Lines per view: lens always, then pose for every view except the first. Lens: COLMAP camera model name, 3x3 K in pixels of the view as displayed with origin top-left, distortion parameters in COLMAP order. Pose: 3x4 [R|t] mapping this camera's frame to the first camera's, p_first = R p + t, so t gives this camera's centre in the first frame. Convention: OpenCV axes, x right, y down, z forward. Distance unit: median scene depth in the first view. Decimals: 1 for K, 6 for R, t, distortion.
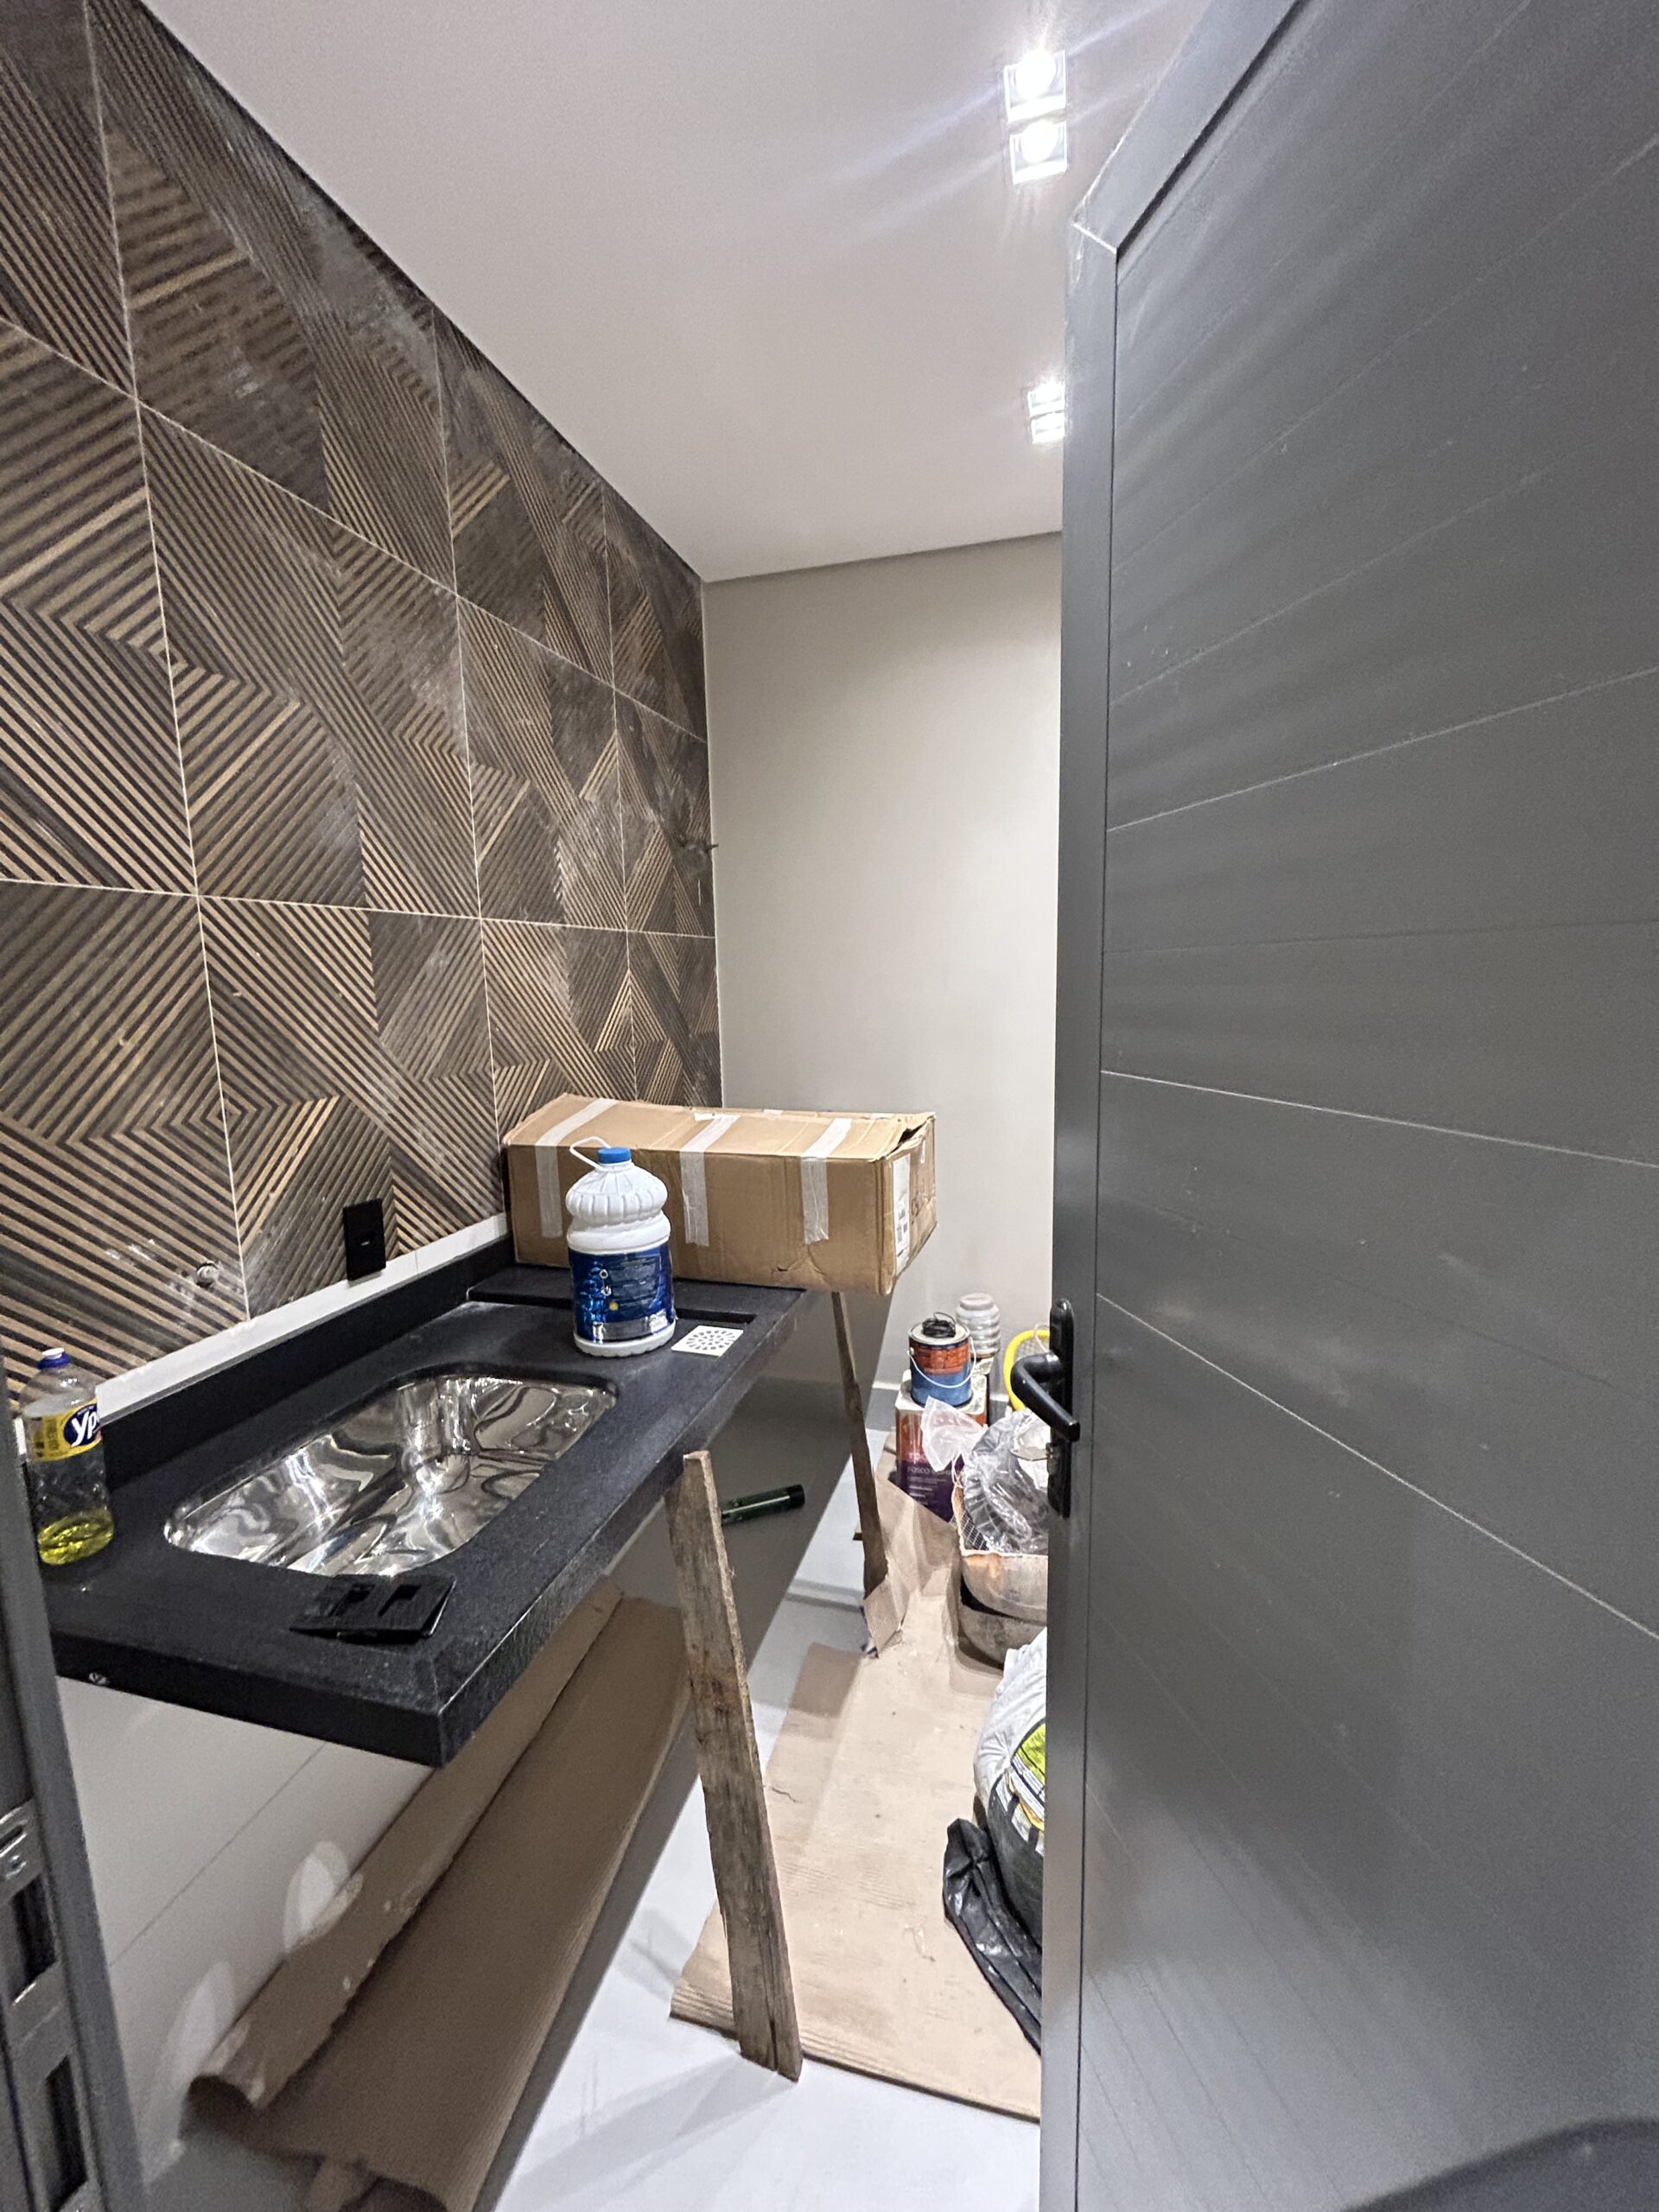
lens RADIAL K [[892.4, 0, 835.4], [0, 892.4, 1116.4], [0, 0, 1]] dist [0.000655, 0.001225]
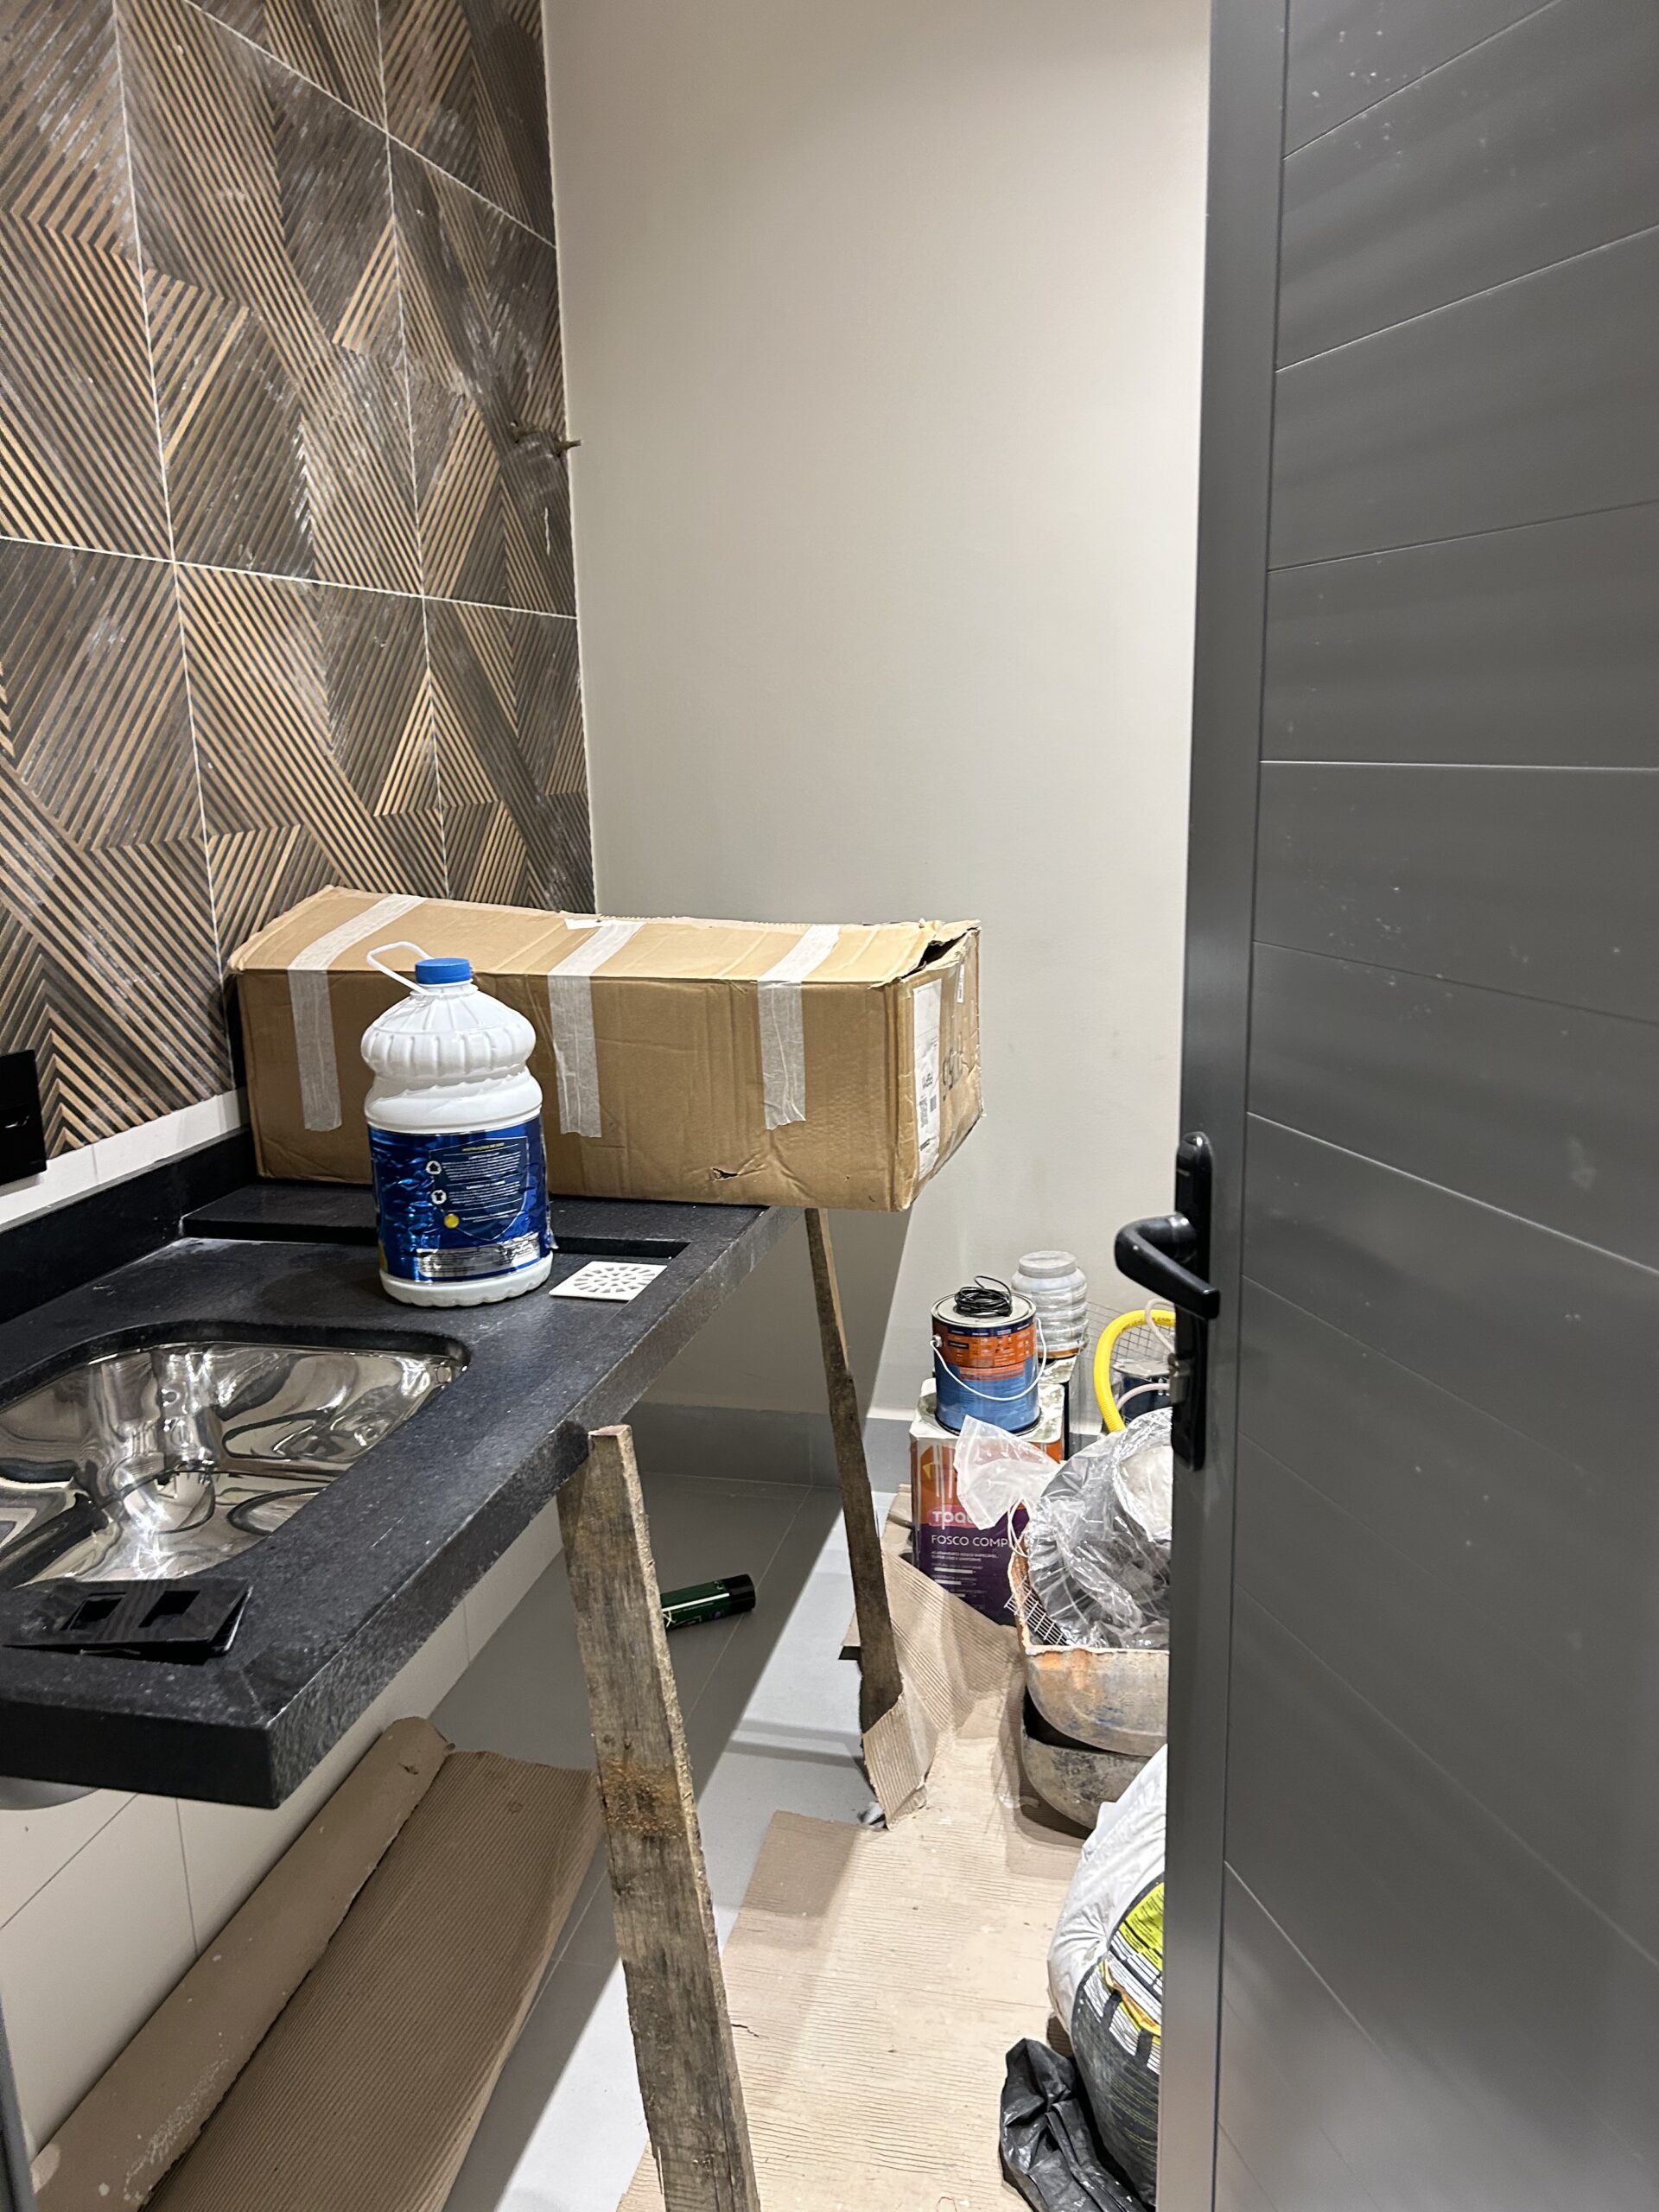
lens RADIAL K [[1666.8, 0, 842.8], [0, 1666.8, 1132.1], [0, 0, 1]] dist [0.054211, -0.054277]
pose [[0.999174, -0.009510, 0.039520, -0.026139], [0.006288, 0.996706, 0.080859, 0.055673], [-0.040159, -0.080544, 0.995942, -0.103727]]
